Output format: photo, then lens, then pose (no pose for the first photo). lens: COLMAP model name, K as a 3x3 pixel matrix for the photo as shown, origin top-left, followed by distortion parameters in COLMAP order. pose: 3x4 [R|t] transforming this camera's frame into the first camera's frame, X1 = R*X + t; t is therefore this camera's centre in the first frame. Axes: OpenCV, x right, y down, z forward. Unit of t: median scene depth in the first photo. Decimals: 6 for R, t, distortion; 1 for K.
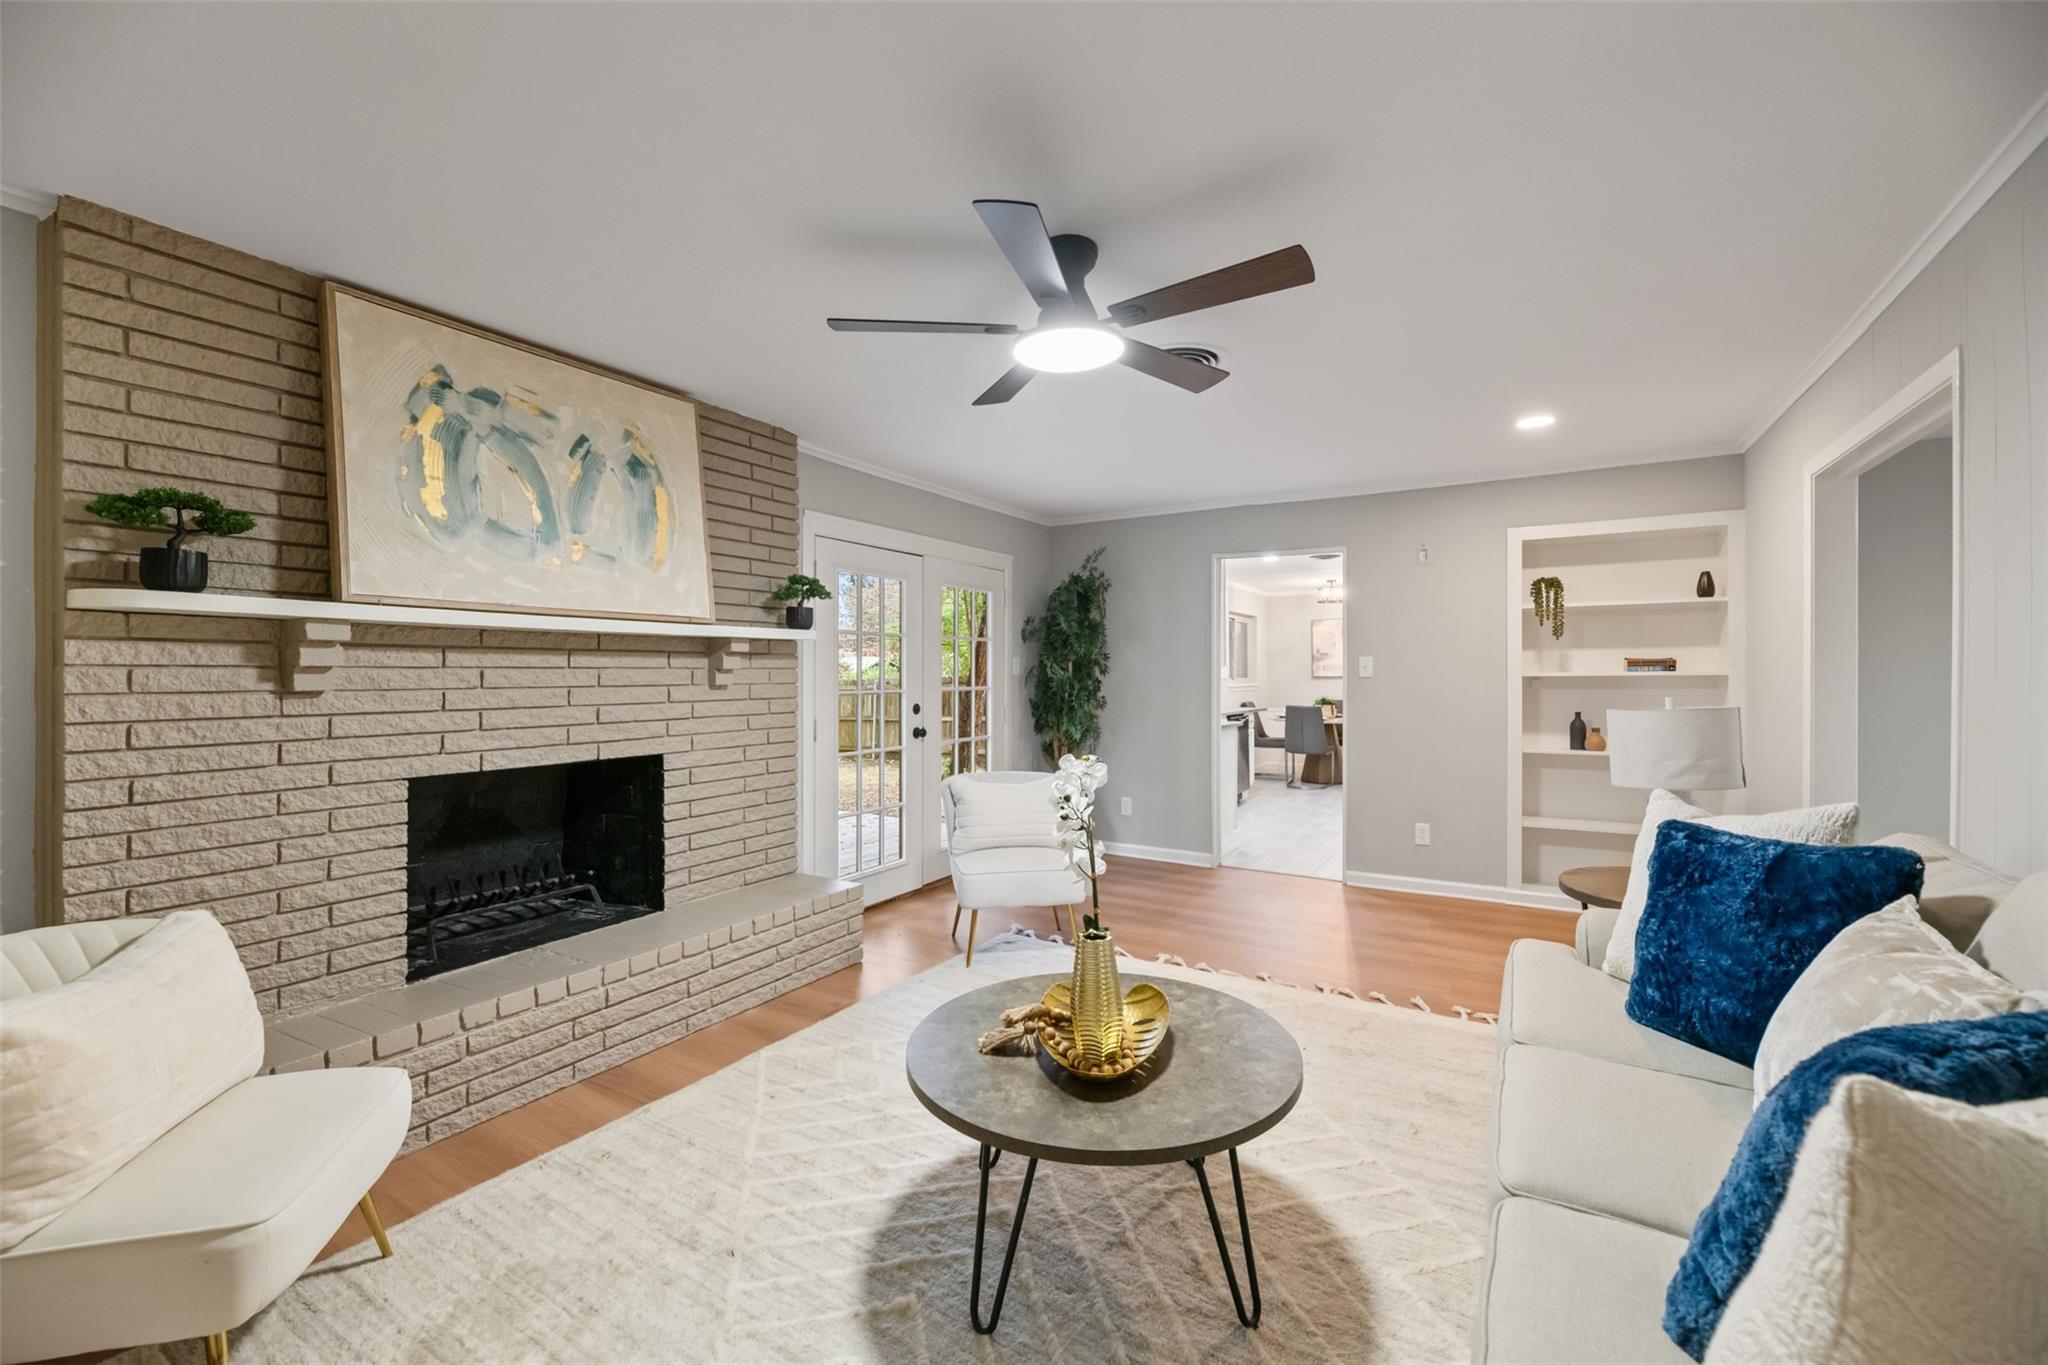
lens RADIAL K [[836.9, 0, 1019.2], [0, 836.9, 673.3], [0, 0, 1]] dist [-0.000617, -0.000058]
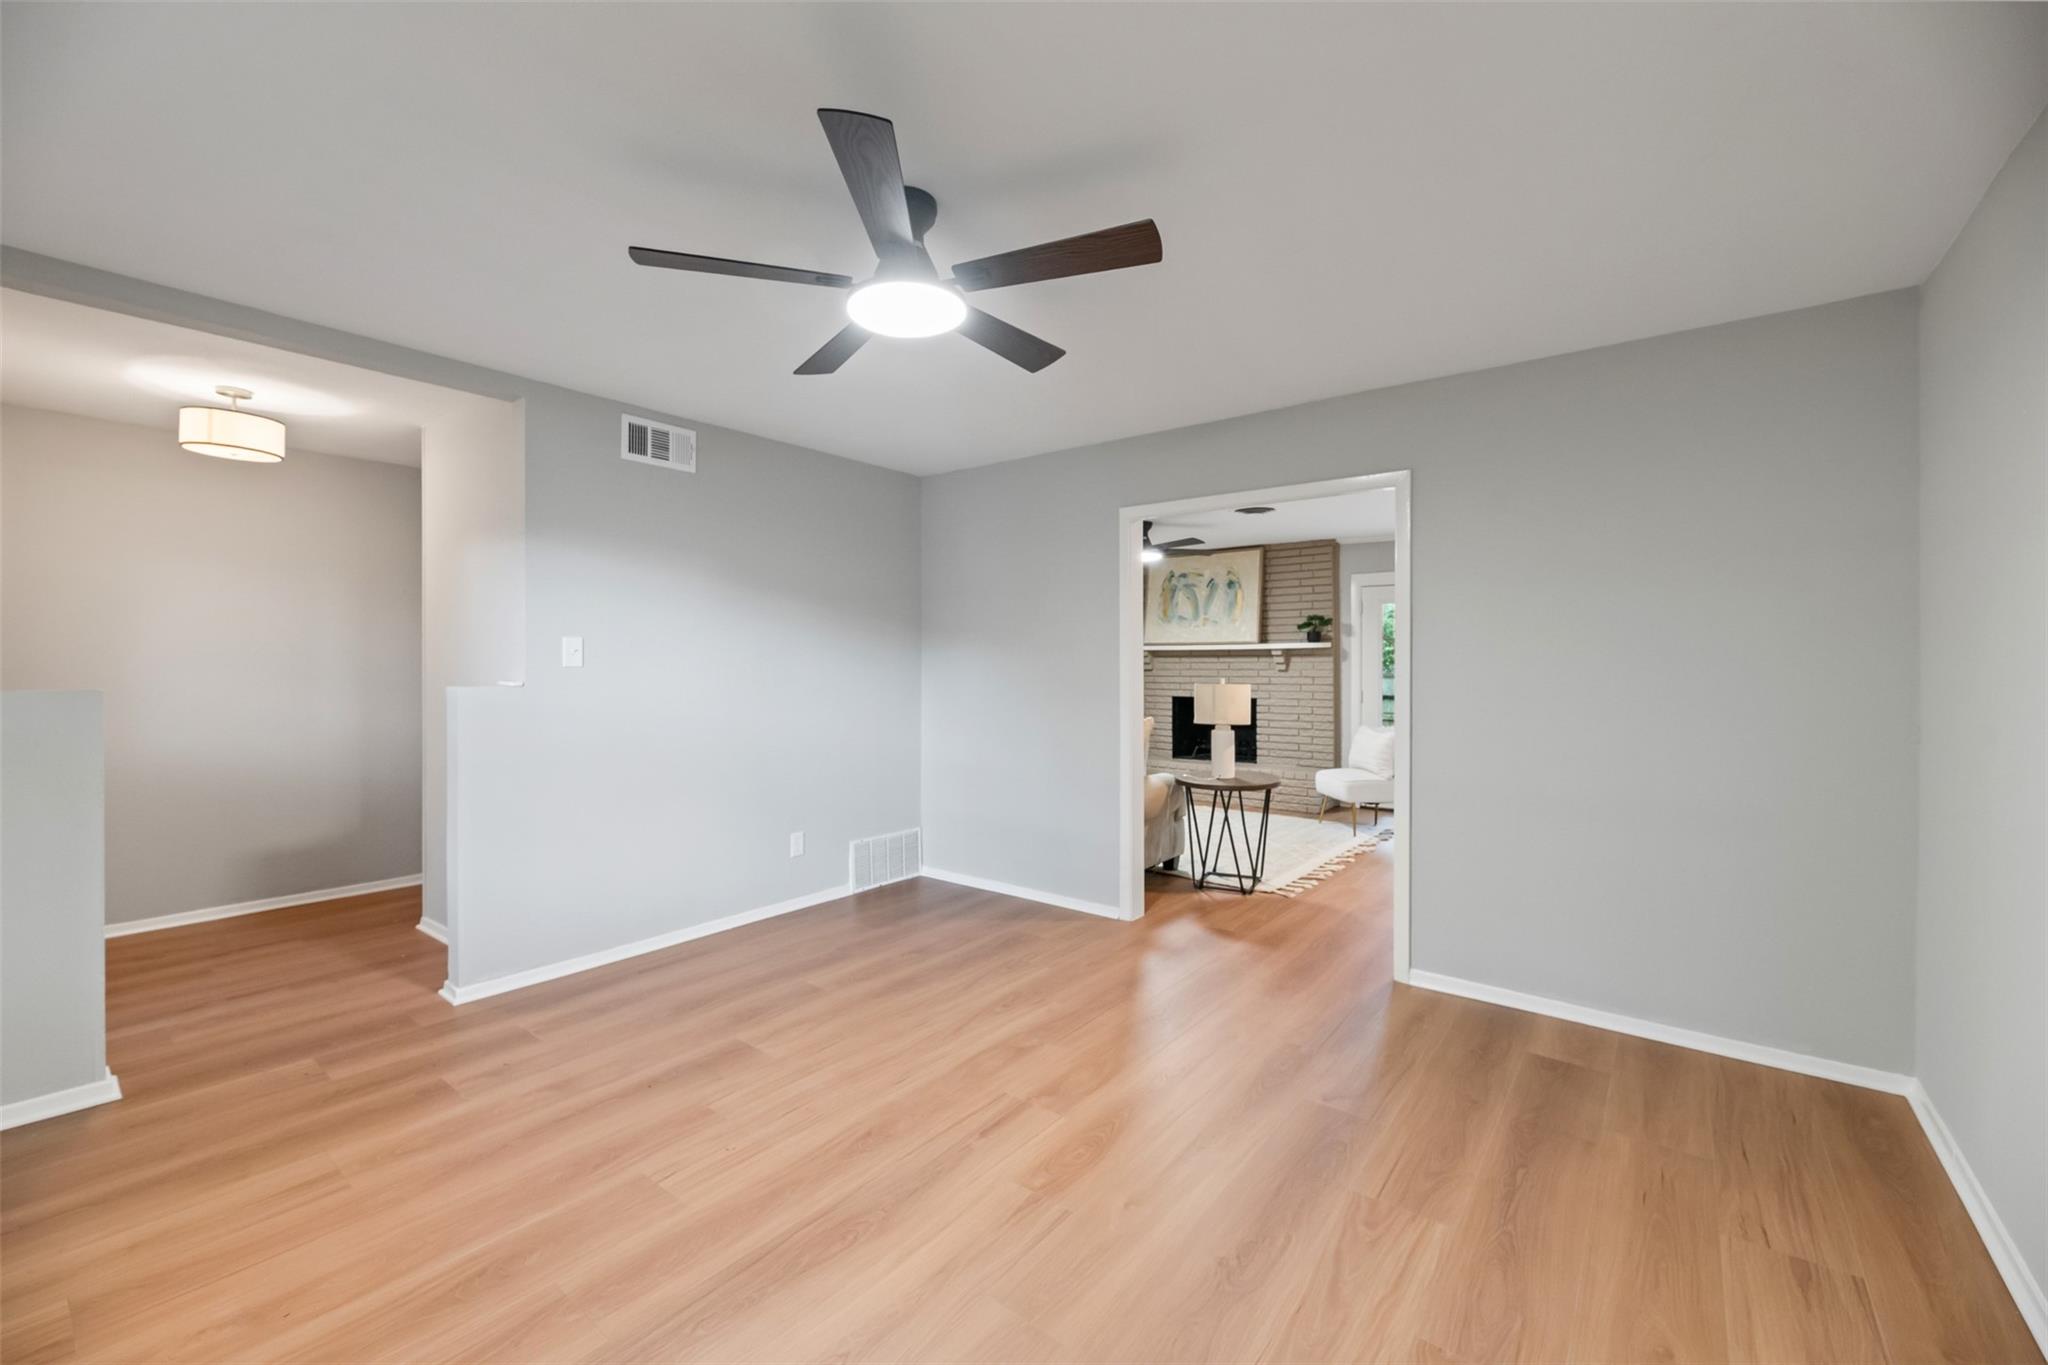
lens RADIAL K [[836.9, 0, 1023.8], [0, 836.9, 670.5], [0, 0, 1]] dist [-0.000617, -0.000058]
pose [[-0.122836, 0.008371, -0.992392, 2.265425], [0.002275, 0.999964, 0.008154, -0.004511], [0.992424, -0.001256, -0.122850, 0.711390]]
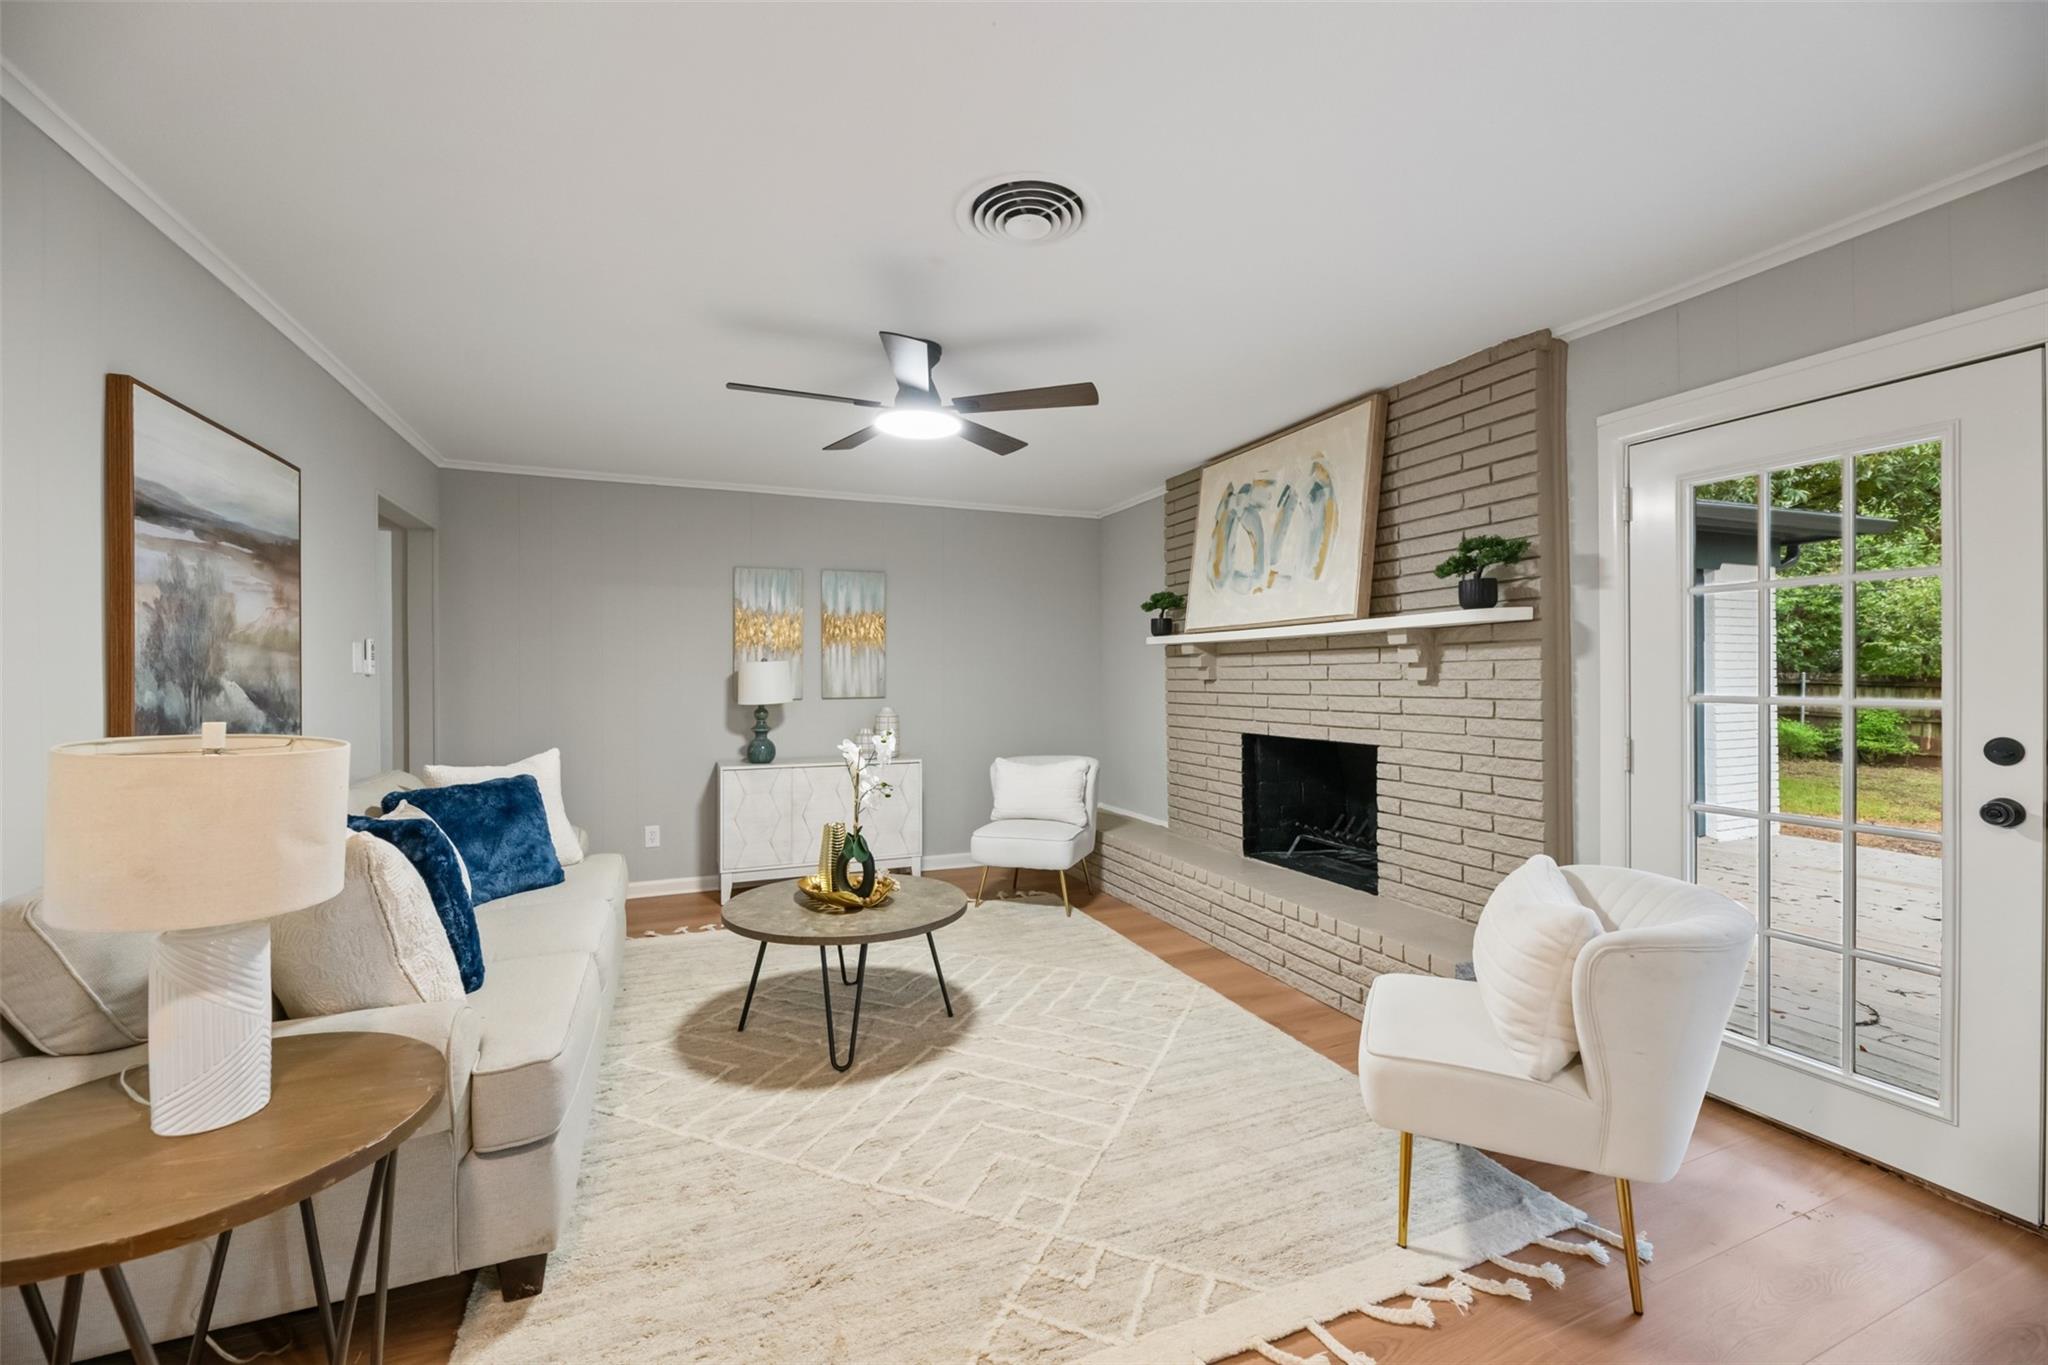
lens RADIAL K [[836.9, 0, 1020.3], [0, 836.9, 676.6], [0, 0, 1]] dist [-0.000617, -0.000058]
pose [[-0.596692, 0.006260, -0.802446, 0.754656], [0.008799, 0.999961, 0.001258, 0.006026], [0.802422, -0.006310, -0.596723, 1.417936]]
